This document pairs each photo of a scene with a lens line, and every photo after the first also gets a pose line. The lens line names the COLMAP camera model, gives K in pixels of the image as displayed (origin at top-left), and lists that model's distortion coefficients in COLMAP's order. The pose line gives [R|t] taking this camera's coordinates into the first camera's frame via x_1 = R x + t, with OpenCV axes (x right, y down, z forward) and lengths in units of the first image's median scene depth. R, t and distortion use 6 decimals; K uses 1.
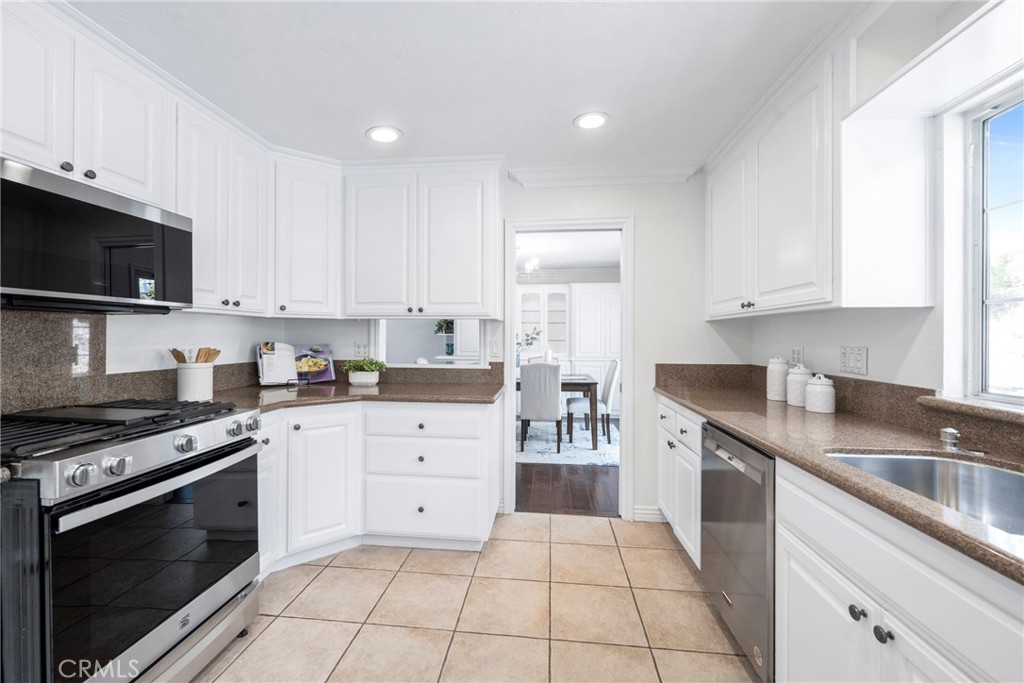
lens RADIAL K [[413.9, 0, 502.2], [0, 413.9, 335.6], [0, 0, 1]] dist [0.000469, 0.000100]
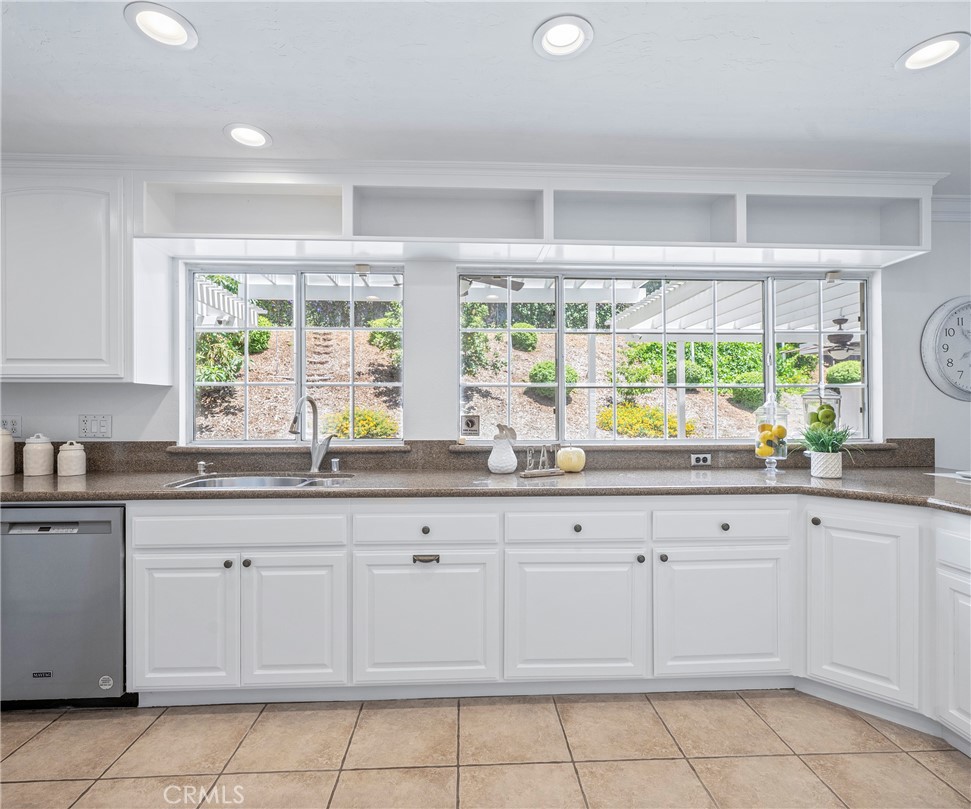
lens RADIAL K [[500.5, 0, 485.5], [0, 500.5, 404.5], [0, 0, 1]] dist [0.005270, 0.001193]
pose [[-0.154133, 0.003710, 0.988043, -0.816229], [-0.000098, 0.999993, -0.003771, 0.003697], [-0.988050, -0.000678, -0.154132, 0.149961]]
